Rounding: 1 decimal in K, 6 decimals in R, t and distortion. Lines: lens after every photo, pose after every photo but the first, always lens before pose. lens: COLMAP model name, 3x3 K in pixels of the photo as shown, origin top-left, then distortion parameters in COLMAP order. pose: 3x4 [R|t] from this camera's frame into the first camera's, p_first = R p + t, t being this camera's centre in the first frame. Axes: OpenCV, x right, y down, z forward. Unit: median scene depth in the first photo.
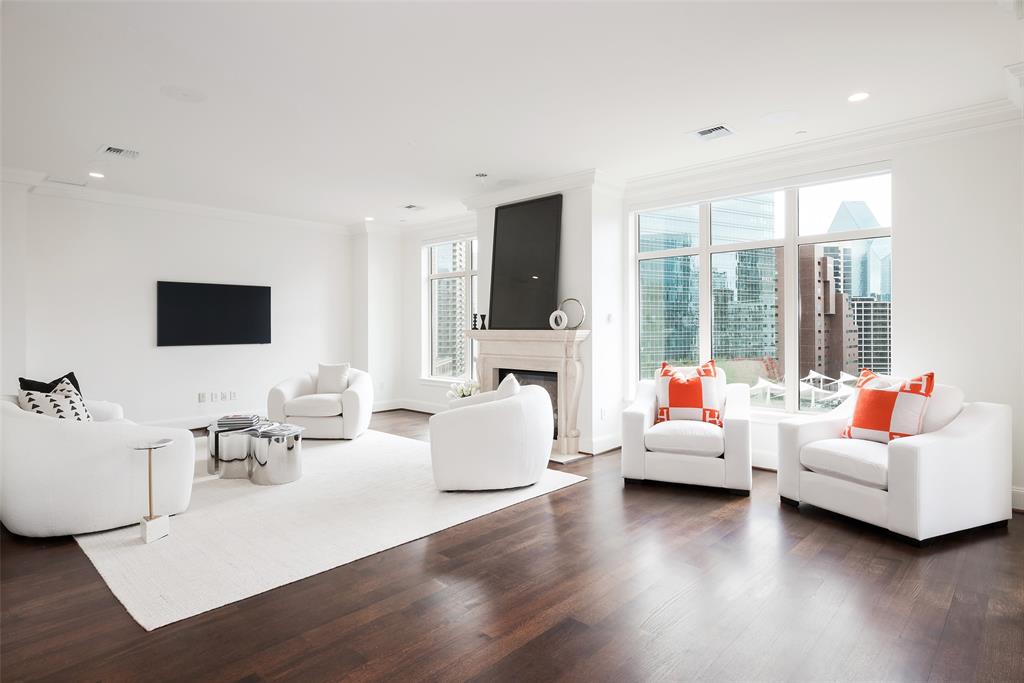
lens RADIAL K [[543.8, 0, 506.3], [0, 543.8, 323.8], [0, 0, 1]] dist [0.004425, 0.001068]
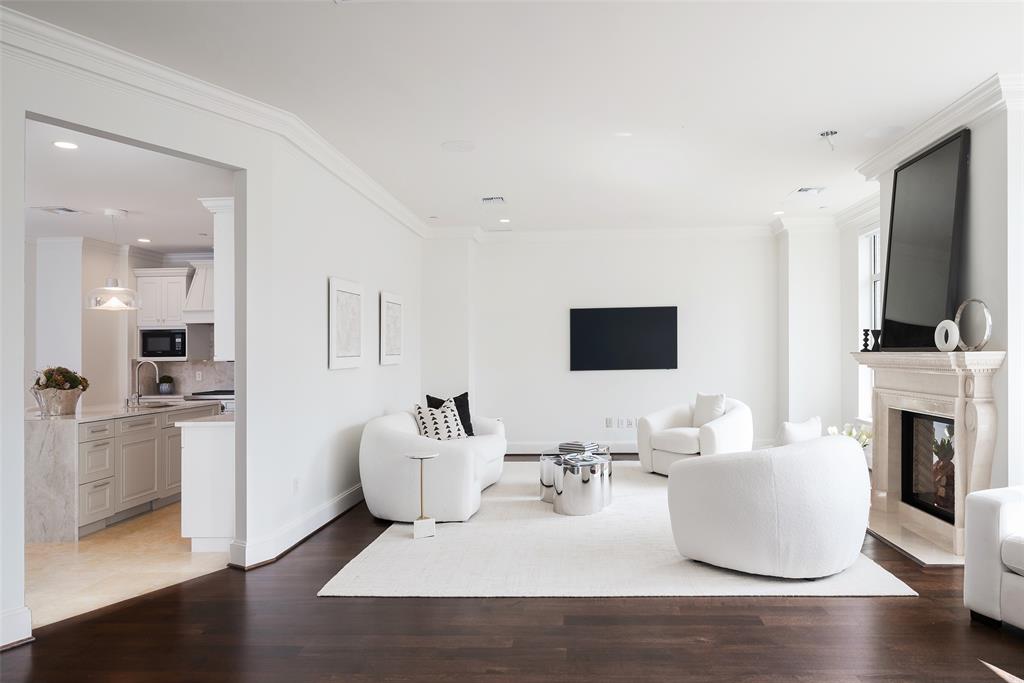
lens RADIAL K [[642.7, 0, 512.0], [0, 642.7, 341.5], [0, 0, 1]] dist [0.001143, 0.002062]
pose [[0.654832, -0.024658, -0.755372, 0.328966], [0.021326, 0.999673, -0.014145, -0.000336], [0.755473, -0.006847, 0.655143, 0.149899]]
